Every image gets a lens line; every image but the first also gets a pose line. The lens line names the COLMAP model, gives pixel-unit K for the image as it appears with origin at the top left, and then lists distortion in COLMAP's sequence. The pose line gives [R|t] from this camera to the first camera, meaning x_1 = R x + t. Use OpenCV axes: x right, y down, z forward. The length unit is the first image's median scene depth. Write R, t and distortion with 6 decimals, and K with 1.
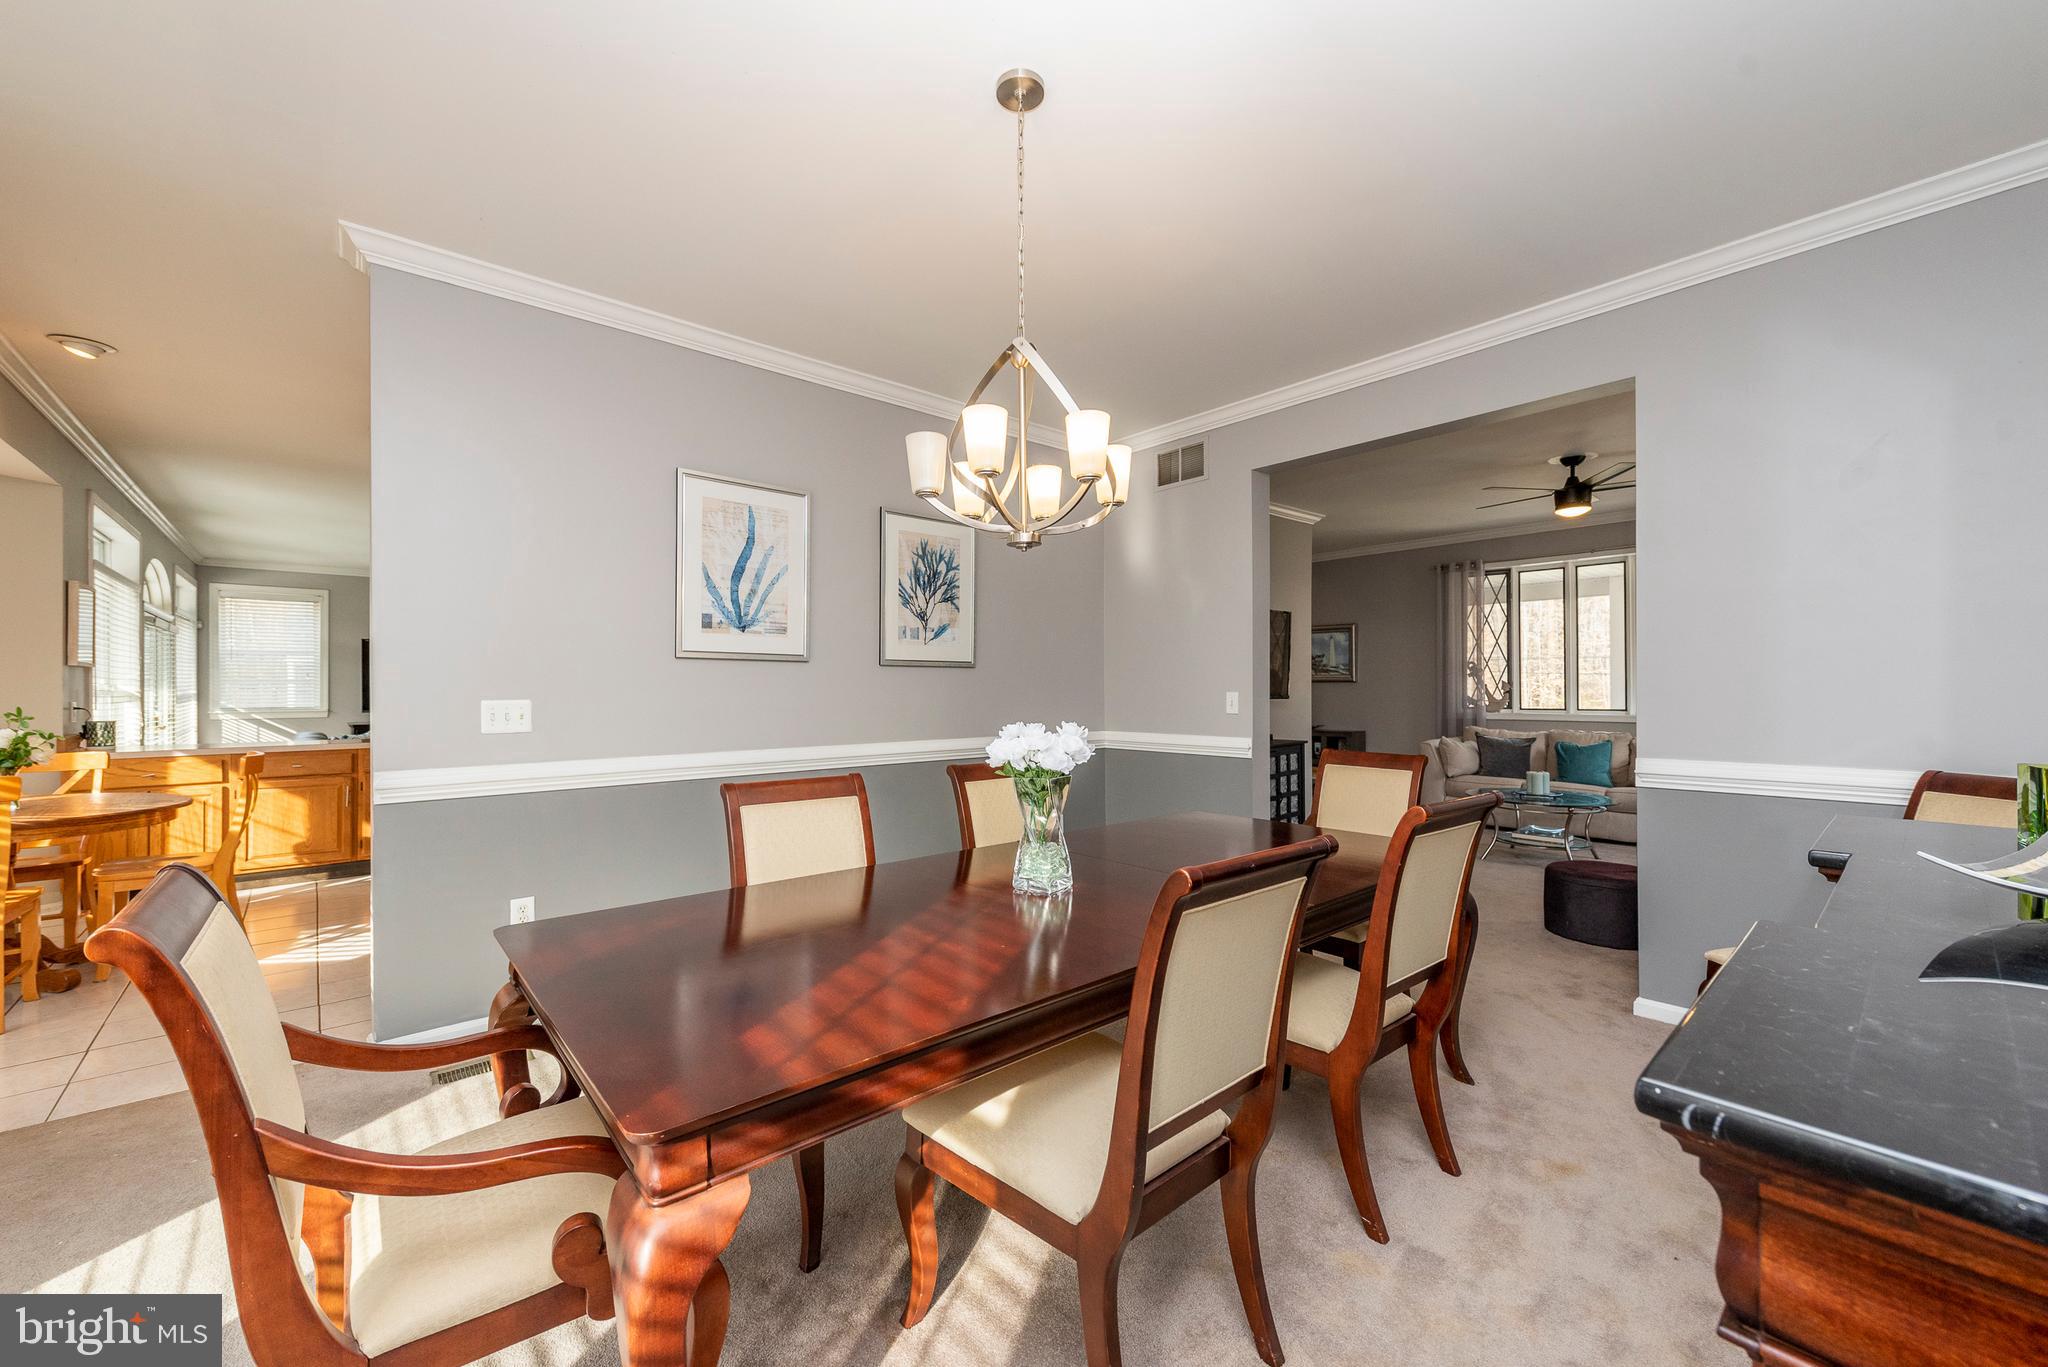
lens RADIAL K [[793.8, 0, 1029.2], [0, 793.8, 690.1], [0, 0, 1]] dist [0.010832, -0.002731]
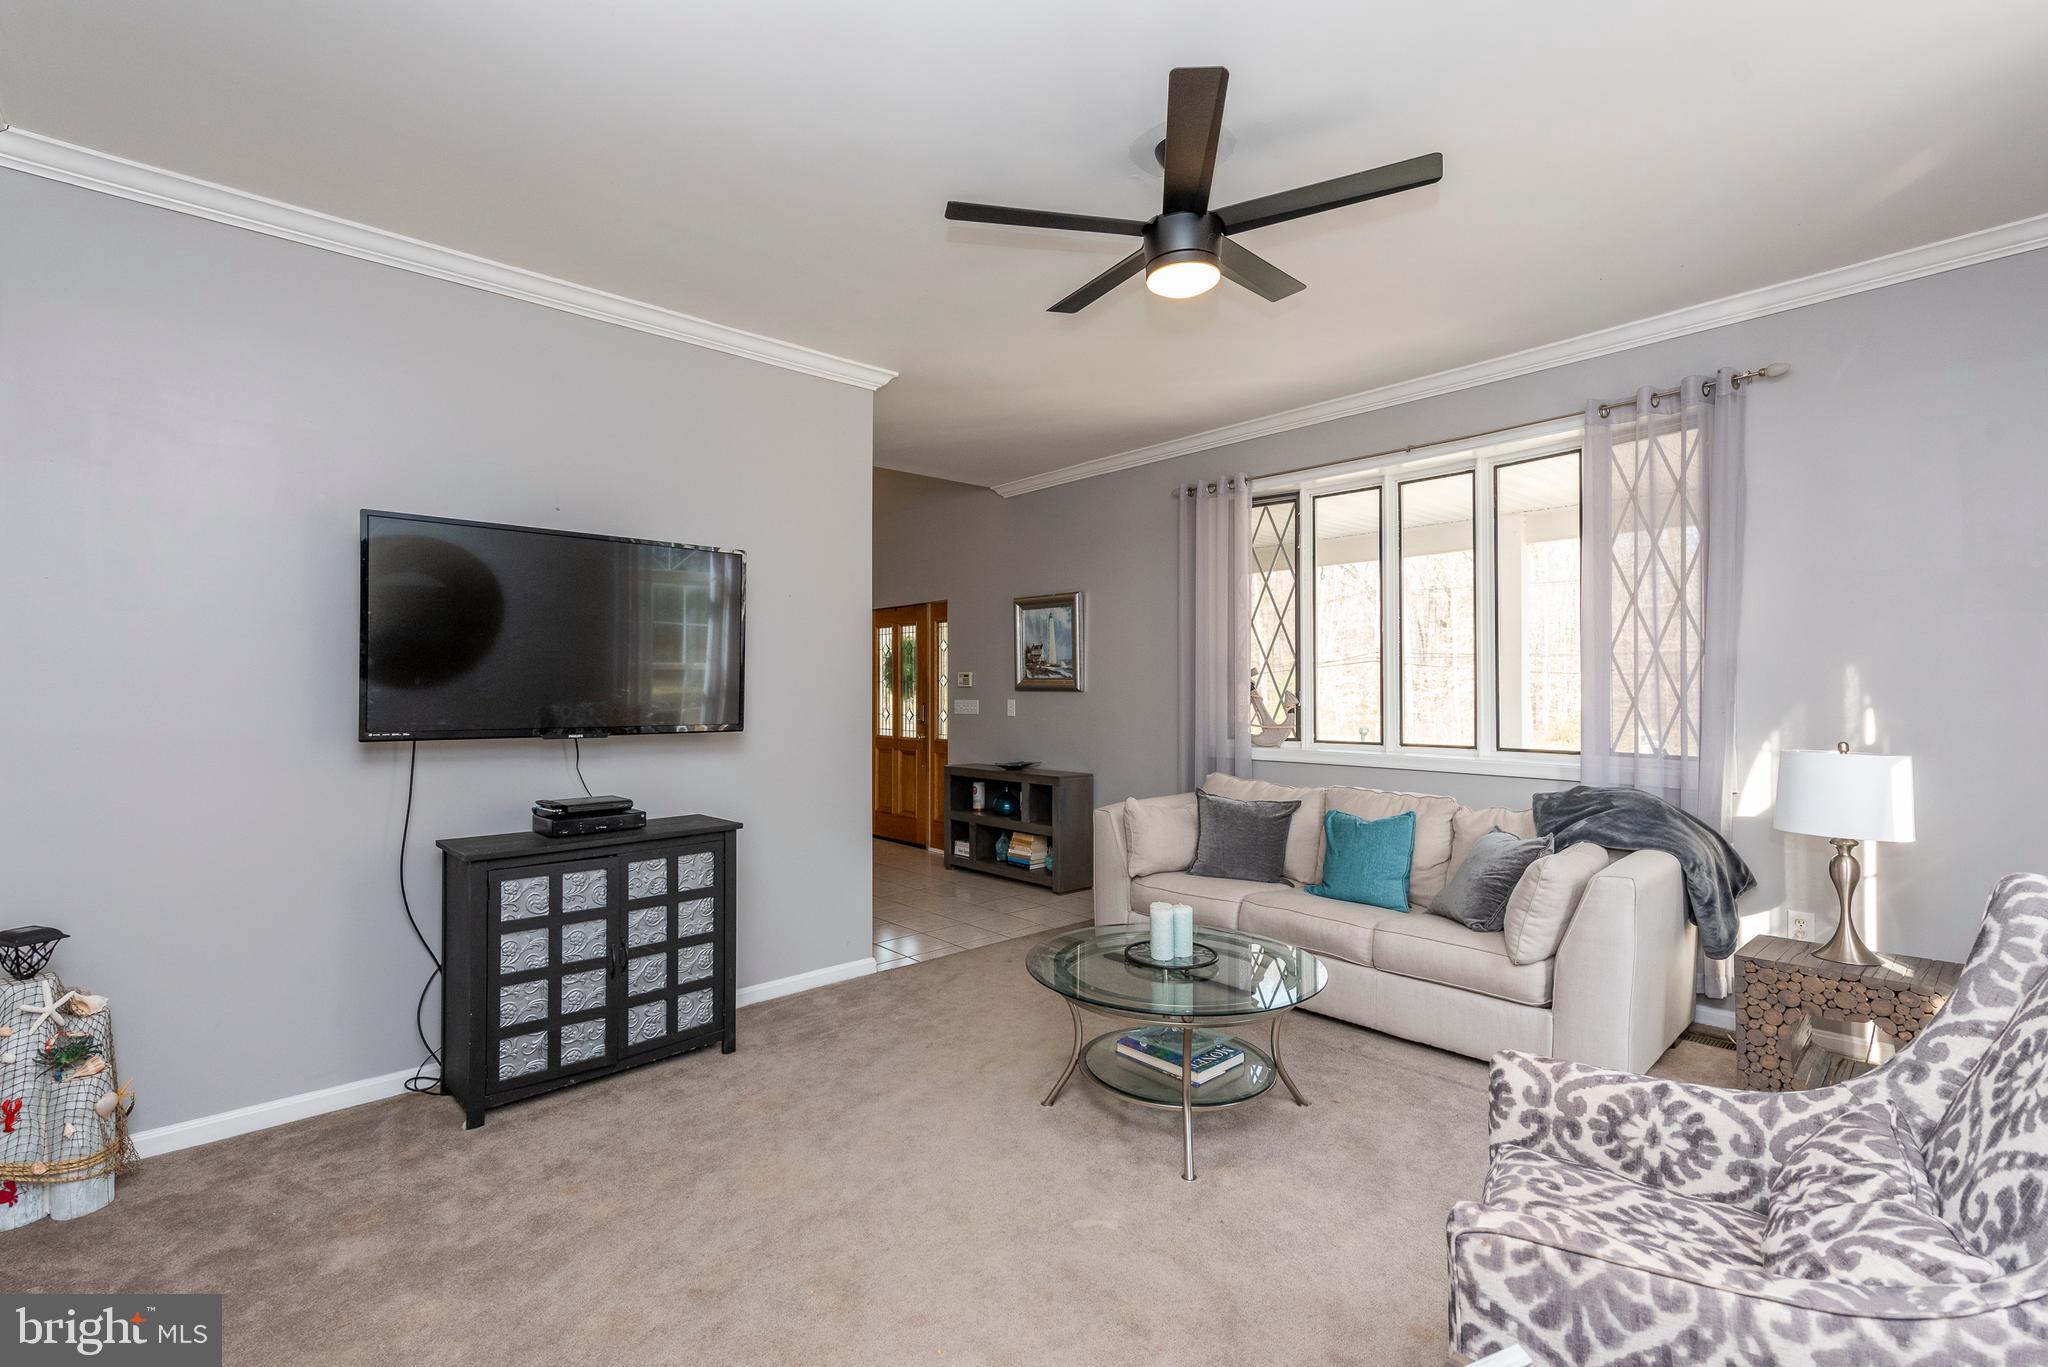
lens RADIAL K [[889.6, 0, 1023.1], [0, 889.6, 690.2], [0, 0, 1]] dist [0.006306, -0.000341]
pose [[0.999673, 0.006421, 0.024739, 0.401754], [-0.006486, 0.999976, 0.002557, -0.013263], [-0.024722, -0.002716, 0.999691, 0.381567]]
